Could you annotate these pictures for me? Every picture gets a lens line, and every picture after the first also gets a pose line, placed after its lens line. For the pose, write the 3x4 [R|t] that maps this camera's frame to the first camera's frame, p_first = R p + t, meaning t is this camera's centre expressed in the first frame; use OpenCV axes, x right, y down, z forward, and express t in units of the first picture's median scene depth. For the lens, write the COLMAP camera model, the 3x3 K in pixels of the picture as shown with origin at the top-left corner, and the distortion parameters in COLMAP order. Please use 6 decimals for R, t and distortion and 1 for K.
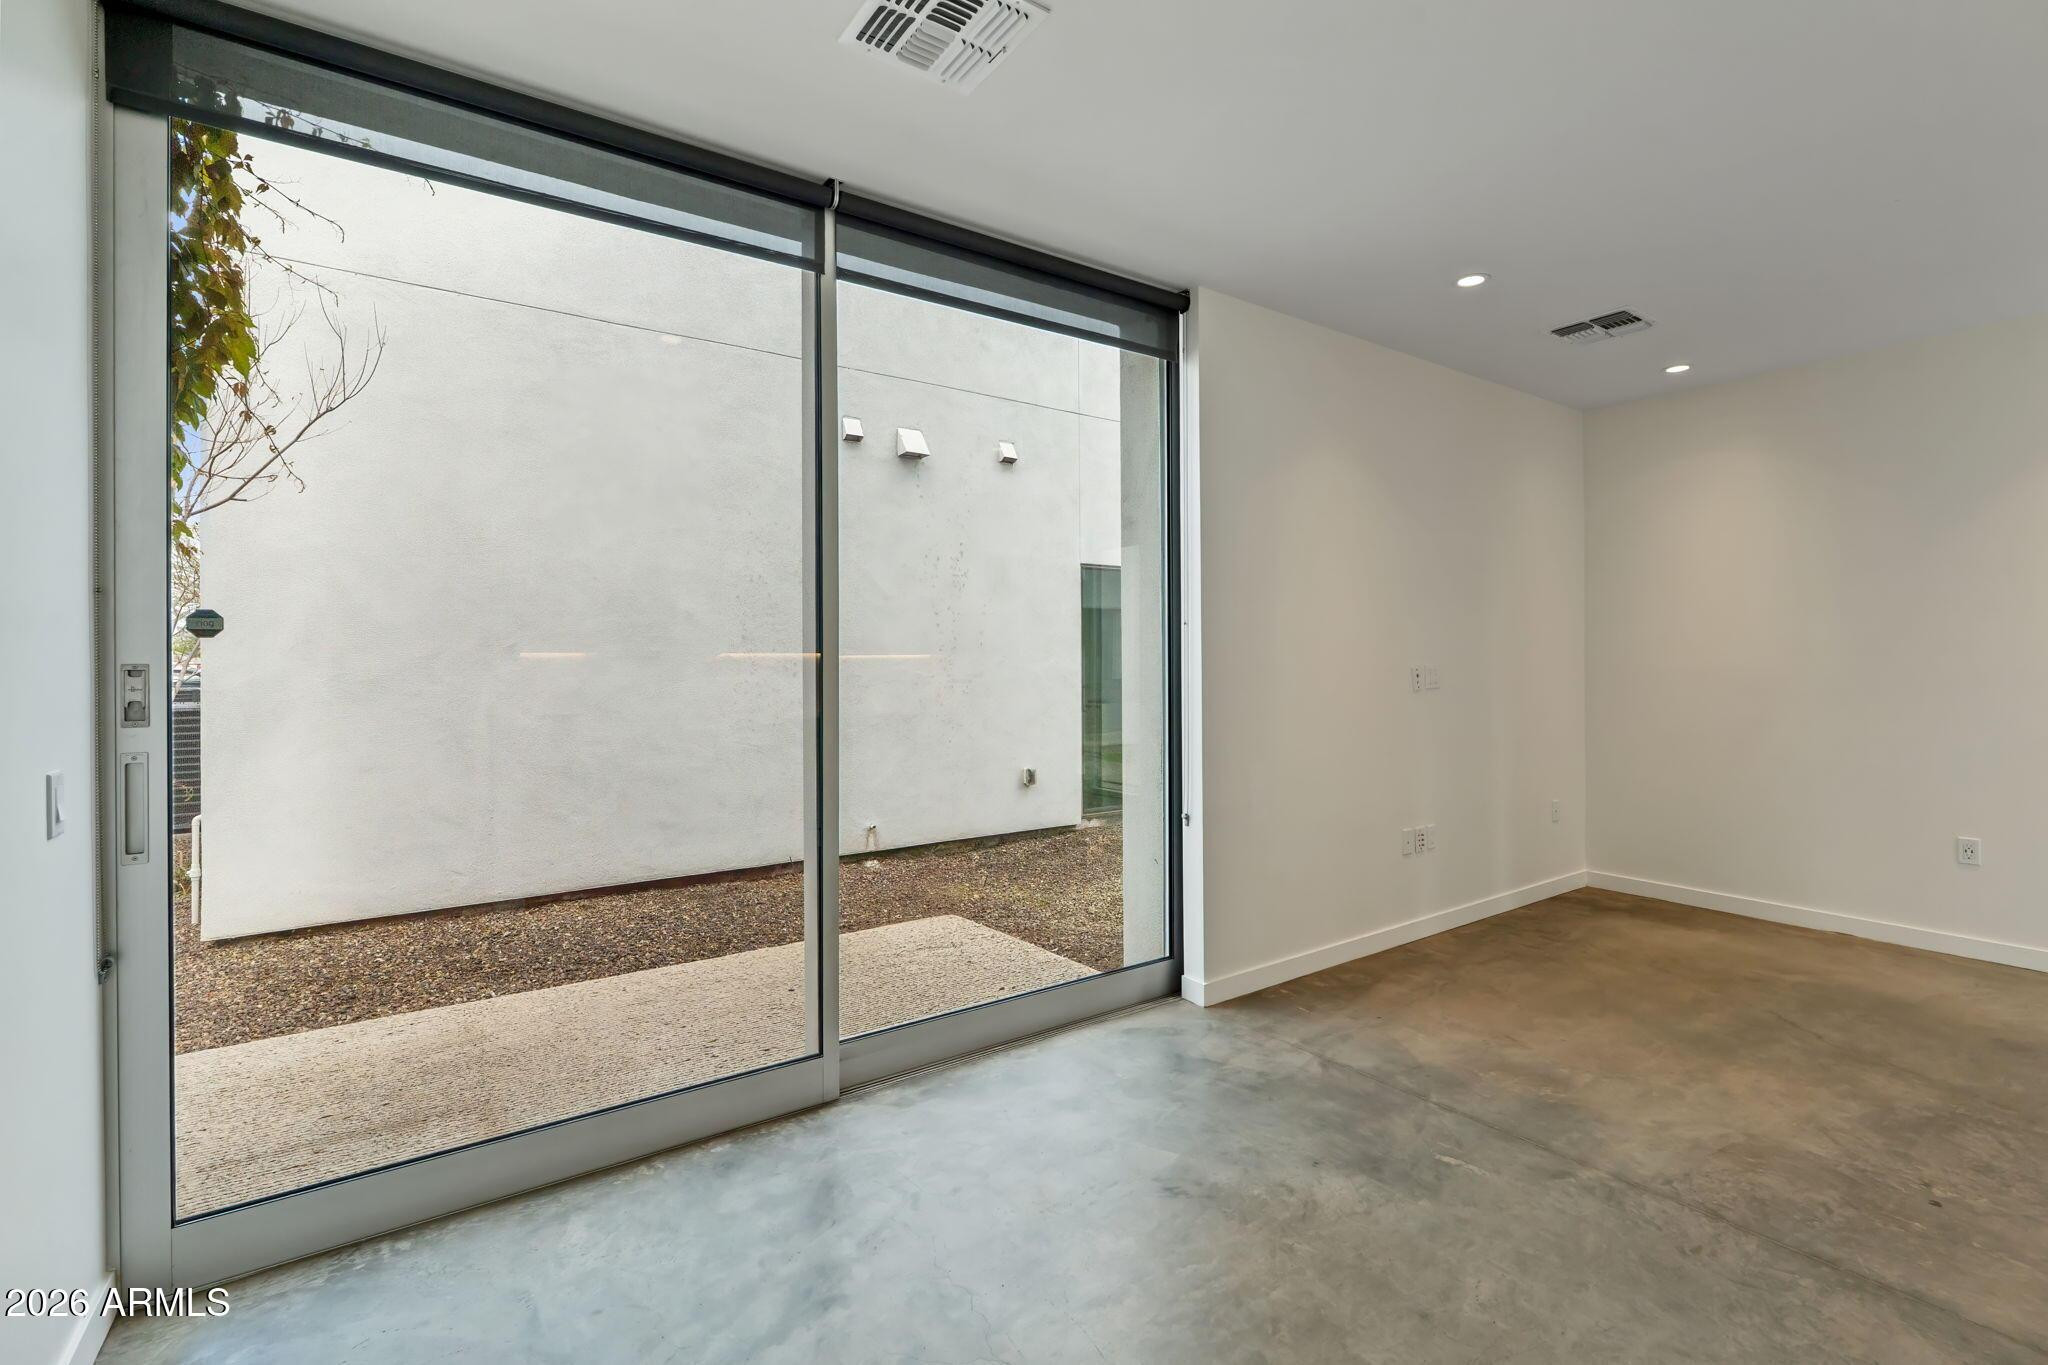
lens RADIAL K [[909.4, 0, 1024.0], [0, 909.4, 682.5], [0, 0, 1]] dist [-0.004254, 0.000231]
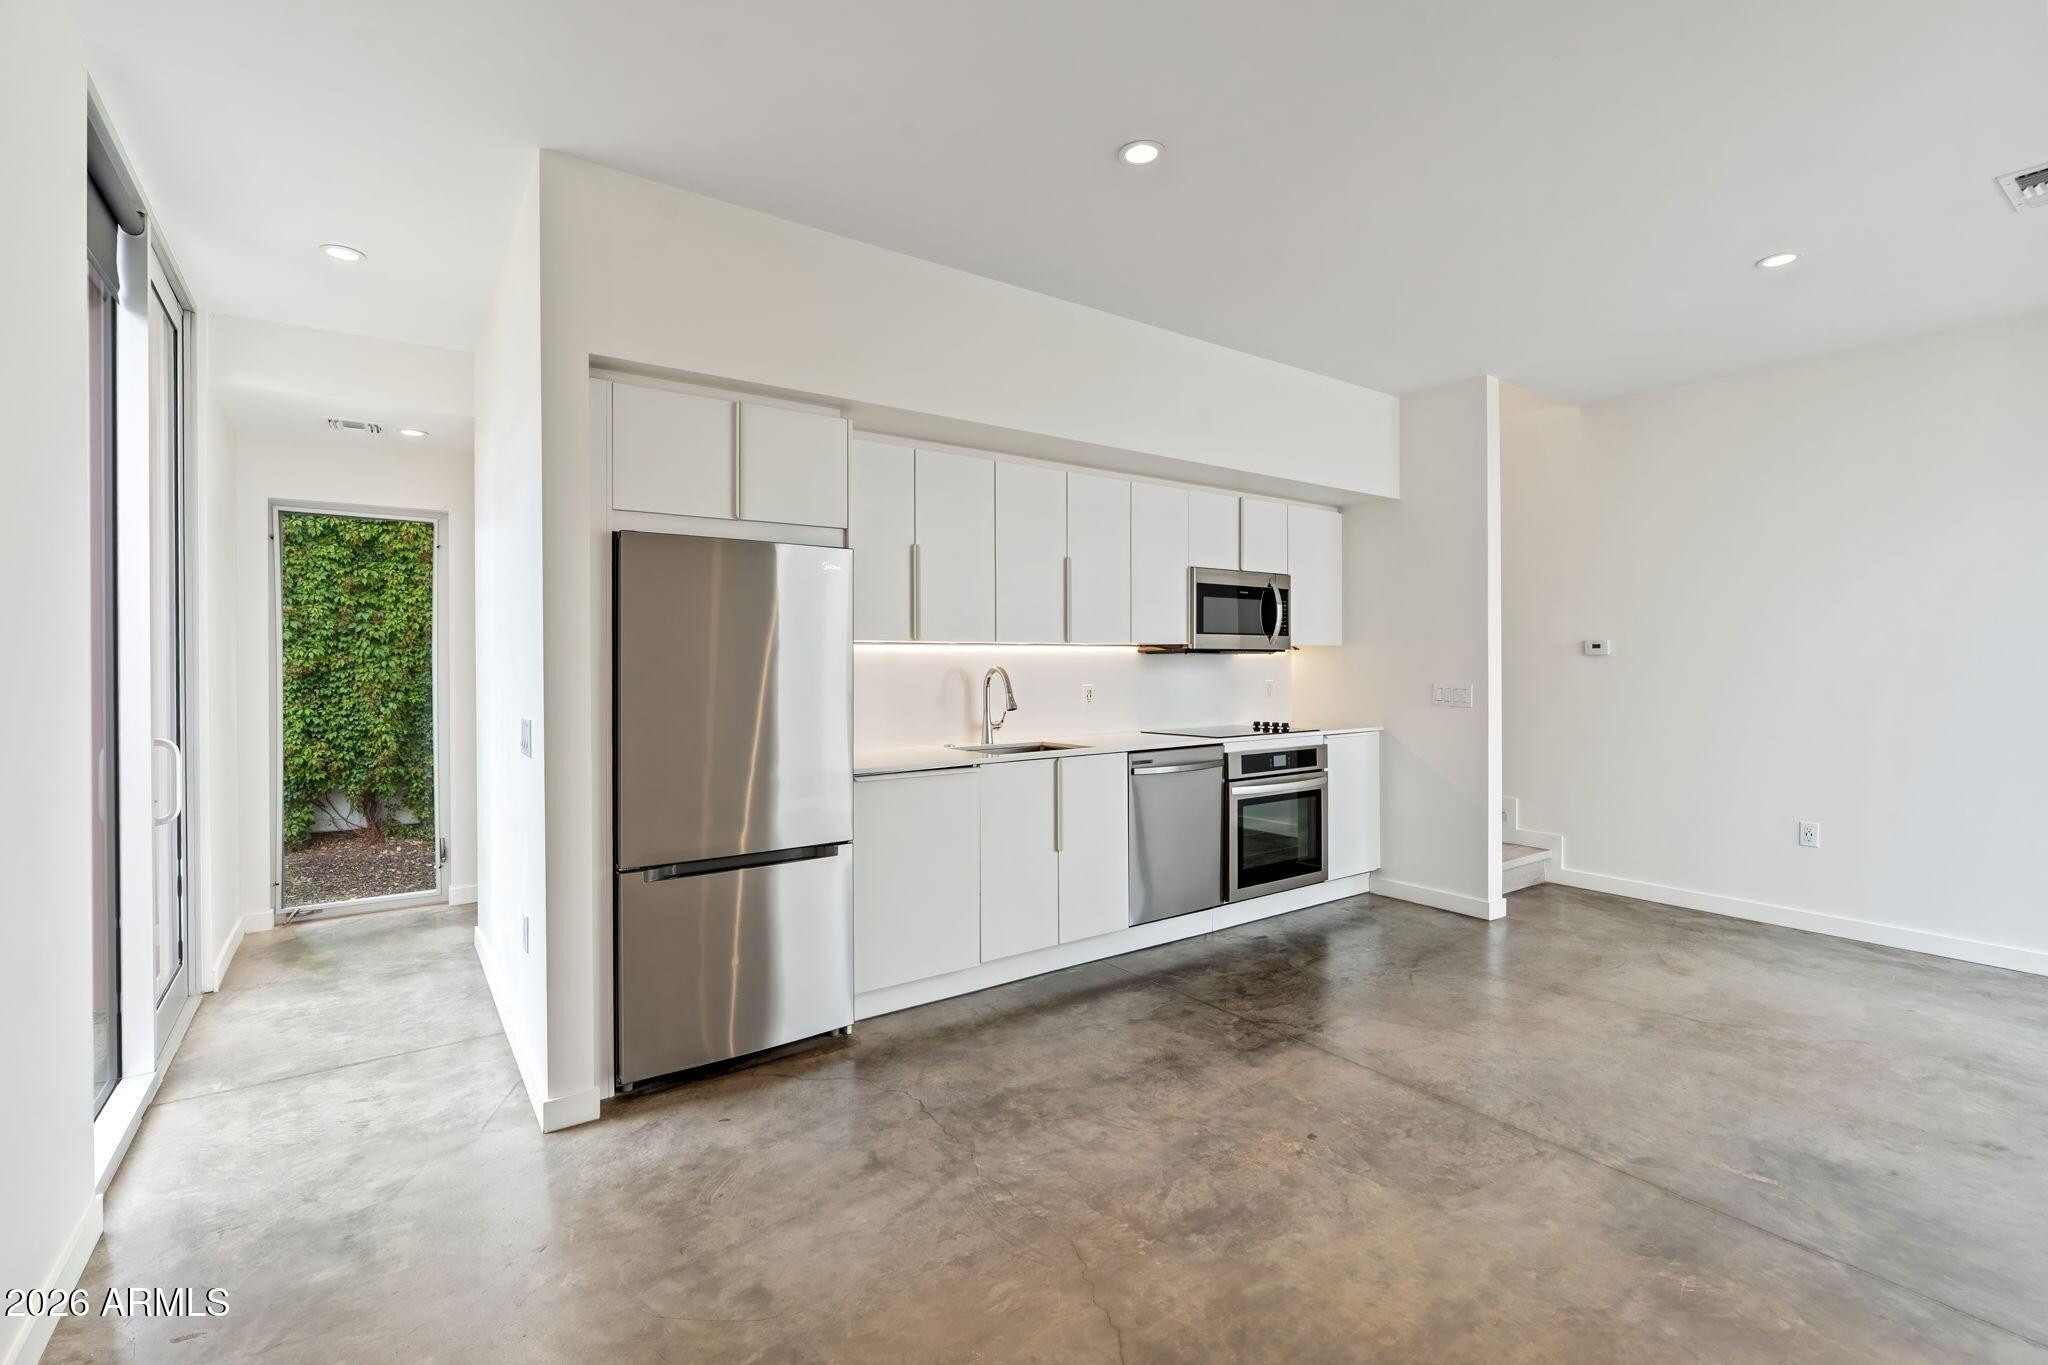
lens RADIAL K [[915.0, 0, 1028.9], [0, 915.0, 672.2], [0, 0, 1]] dist [-0.005862, -0.000554]
pose [[-0.999731, 0.009026, -0.021377, 1.272398], [0.008401, 0.999540, 0.029151, -0.039195], [0.021630, 0.028963, -0.999346, 1.952496]]
